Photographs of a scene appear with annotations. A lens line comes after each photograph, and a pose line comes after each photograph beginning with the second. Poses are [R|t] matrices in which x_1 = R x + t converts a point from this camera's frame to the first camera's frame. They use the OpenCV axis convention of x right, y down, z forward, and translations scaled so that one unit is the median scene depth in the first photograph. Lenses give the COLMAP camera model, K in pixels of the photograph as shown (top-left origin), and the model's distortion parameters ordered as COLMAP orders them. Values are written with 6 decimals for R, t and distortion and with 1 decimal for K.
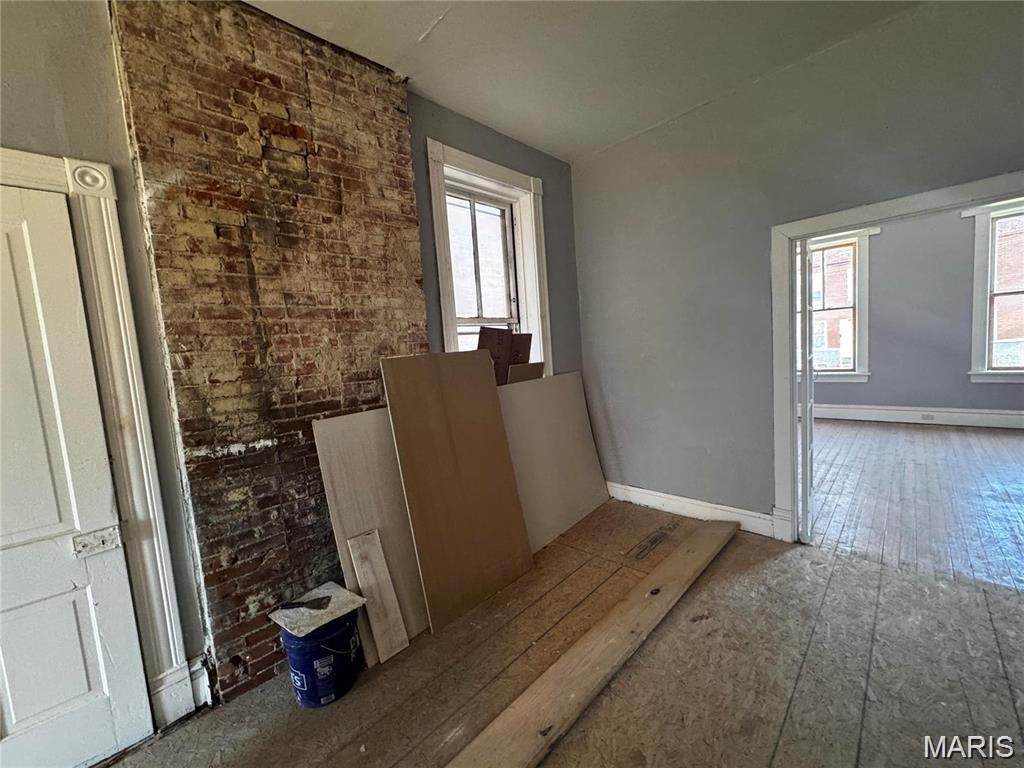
lens RADIAL K [[405.8, 0, 513.7], [0, 405.8, 383.6], [0, 0, 1]] dist [-0.002451, -0.000053]
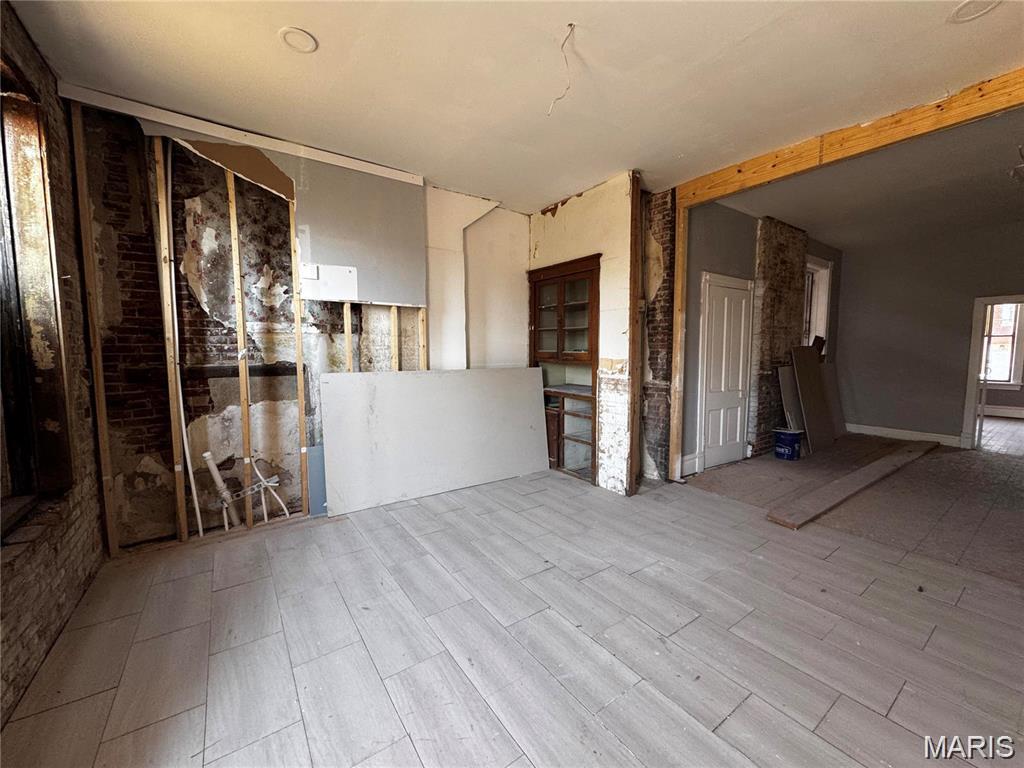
lens RADIAL K [[405.8, 0, 511.8], [0, 405.8, 384.0], [0, 0, 1]] dist [-0.002451, -0.000053]
pose [[0.980547, 0.086583, -0.176154, -1.431751], [-0.086422, 0.996222, 0.008601, 0.273283], [0.176233, 0.006790, 0.984325, -1.622074]]
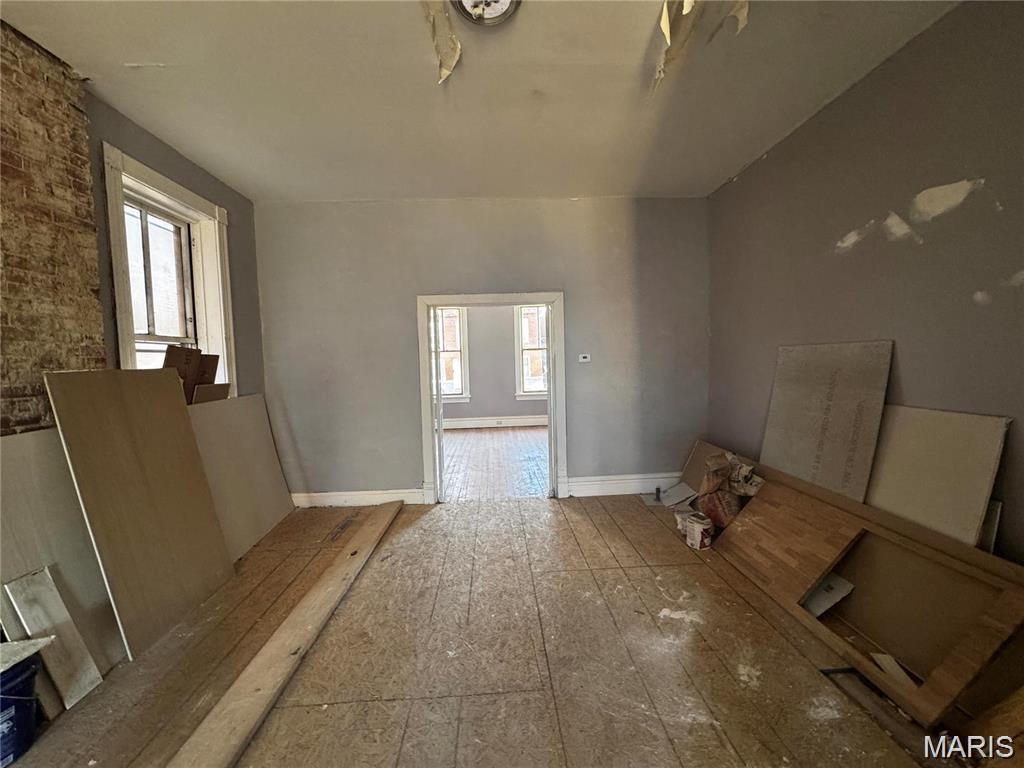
lens RADIAL K [[405.8, 0, 510.1], [0, 405.8, 384.7], [0, 0, 1]] dist [-0.002451, -0.000053]
pose [[0.685225, 0.010559, 0.728255, -0.249753], [0.043155, 0.997550, -0.055069, 0.050736], [-0.727052, 0.069162, 0.683090, -0.294845]]
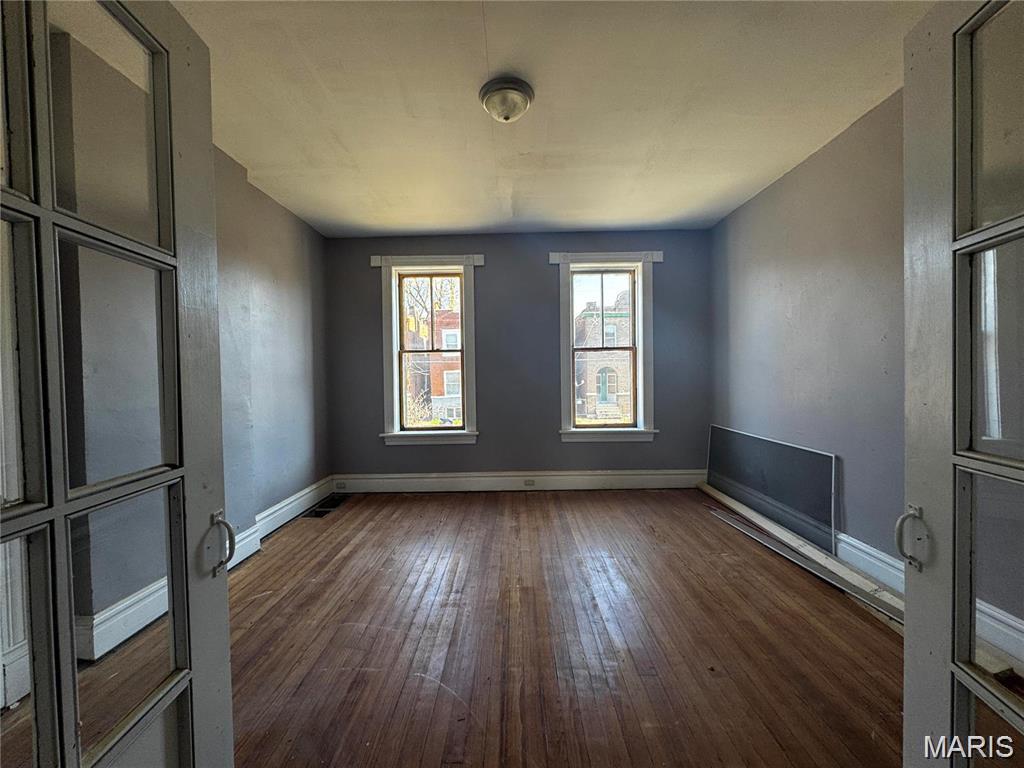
lens RADIAL K [[405.8, 0, 511.2], [0, 405.8, 384.7], [0, 0, 1]] dist [-0.002451, -0.000053]
pose [[0.720772, 0.047876, 0.691517, 0.834526], [0.024339, 0.995249, -0.094272, -0.098316], [-0.692745, 0.084780, 0.716182, 0.841056]]
